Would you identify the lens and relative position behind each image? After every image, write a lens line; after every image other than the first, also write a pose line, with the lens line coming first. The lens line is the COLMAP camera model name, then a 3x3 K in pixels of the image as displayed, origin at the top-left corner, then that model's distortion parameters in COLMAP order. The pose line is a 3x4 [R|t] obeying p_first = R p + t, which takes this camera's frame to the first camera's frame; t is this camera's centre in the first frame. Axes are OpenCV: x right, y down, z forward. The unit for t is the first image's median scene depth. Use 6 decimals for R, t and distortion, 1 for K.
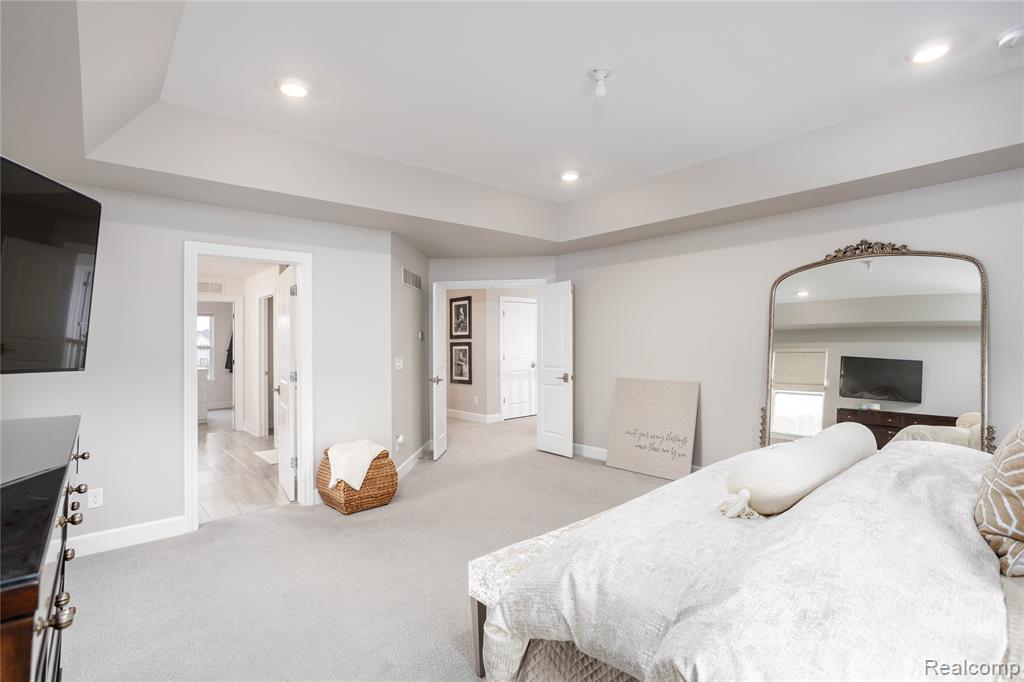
lens RADIAL K [[491.8, 0, 510.5], [0, 491.8, 344.6], [0, 0, 1]] dist [0.000837, 0.000186]
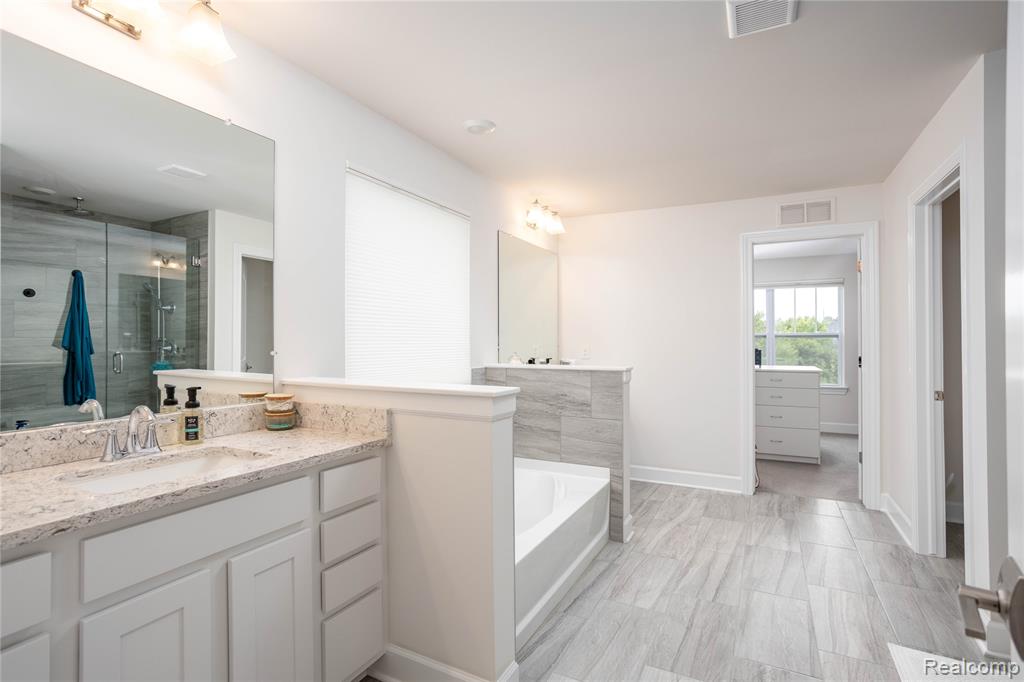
lens RADIAL K [[491.8, 0, 510.5], [0, 491.8, 344.6], [0, 0, 1]] dist [0.000837, 0.000186]
pose [[0.372272, 0.004735, -0.928112, -0.250435], [0.009564, 0.999914, 0.008937, 0.010498], [0.928074, -0.012204, 0.372195, 0.518153]]
